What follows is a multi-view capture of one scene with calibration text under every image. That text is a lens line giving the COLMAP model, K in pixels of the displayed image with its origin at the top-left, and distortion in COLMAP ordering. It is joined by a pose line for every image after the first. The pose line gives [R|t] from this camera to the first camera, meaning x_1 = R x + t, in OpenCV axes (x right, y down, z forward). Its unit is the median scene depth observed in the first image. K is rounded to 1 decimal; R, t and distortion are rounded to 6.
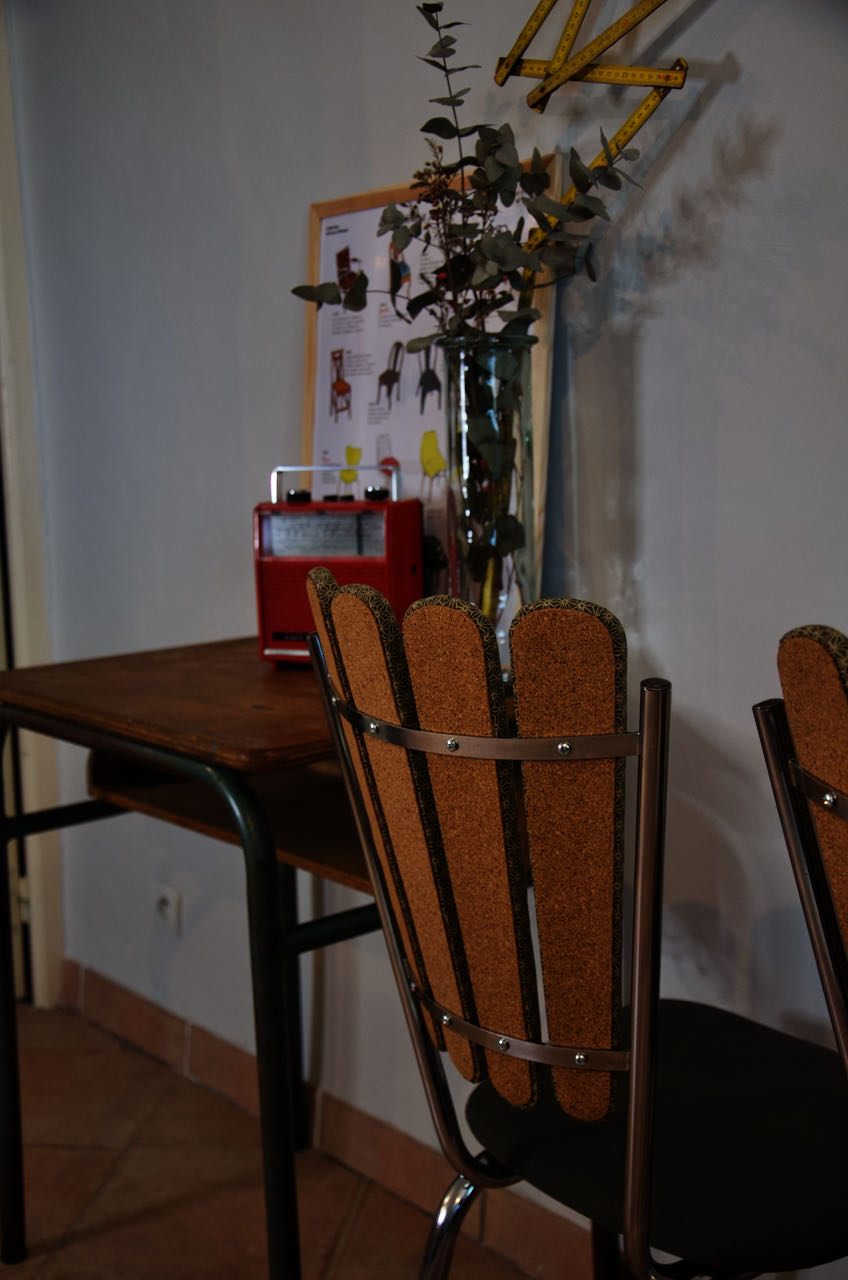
lens RADIAL K [[1600.7, 0, 423.6], [0, 1600.7, 721.8], [0, 0, 1]] dist [0.023761, 0.061651]
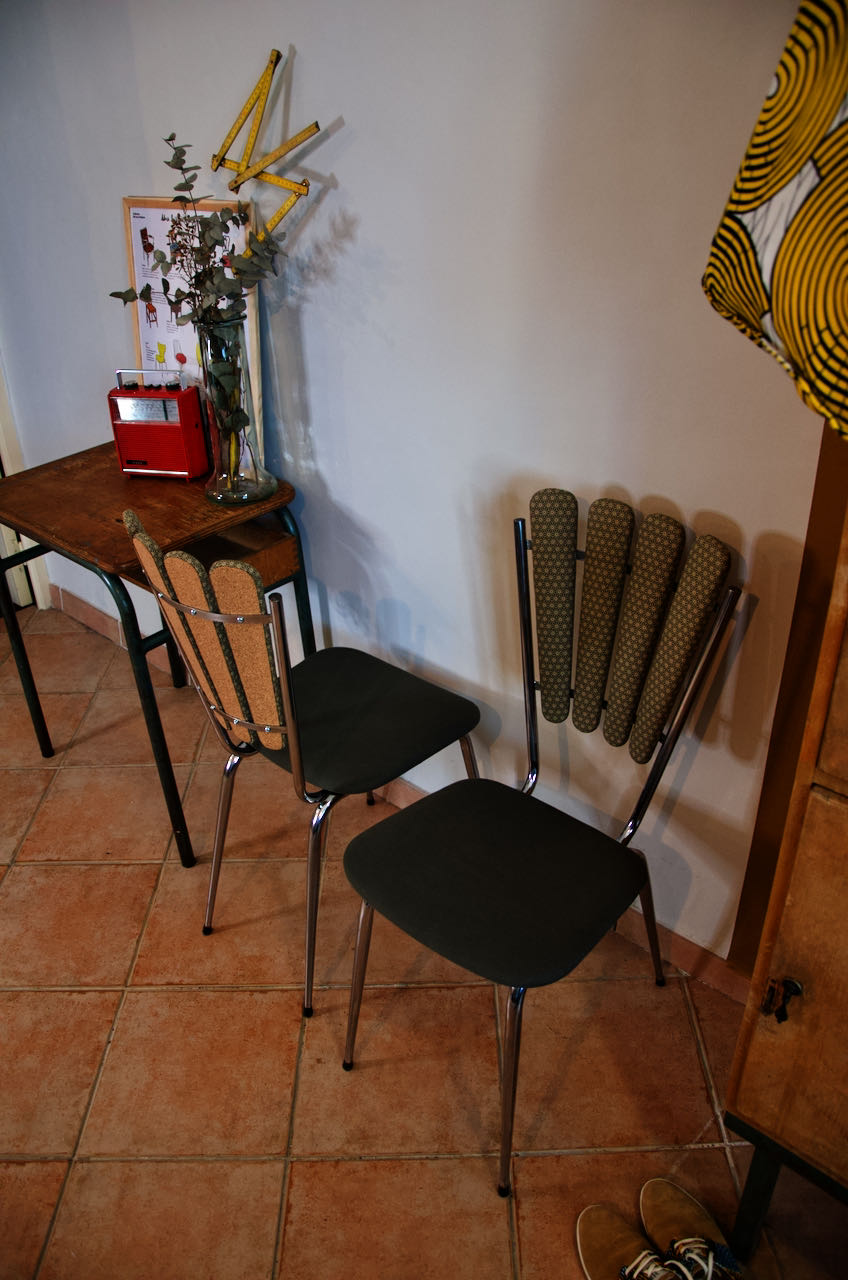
lens RADIAL K [[958.5, 0, 424.0], [0, 958.5, 640.0], [0, 0, 1]] dist [-0.070172, -0.000682]
pose [[0.988144, -0.078743, 0.131802, 0.099111], [0.031038, 0.943191, 0.330797, -0.239180], [-0.150363, -0.322784, 0.934453, -0.186504]]
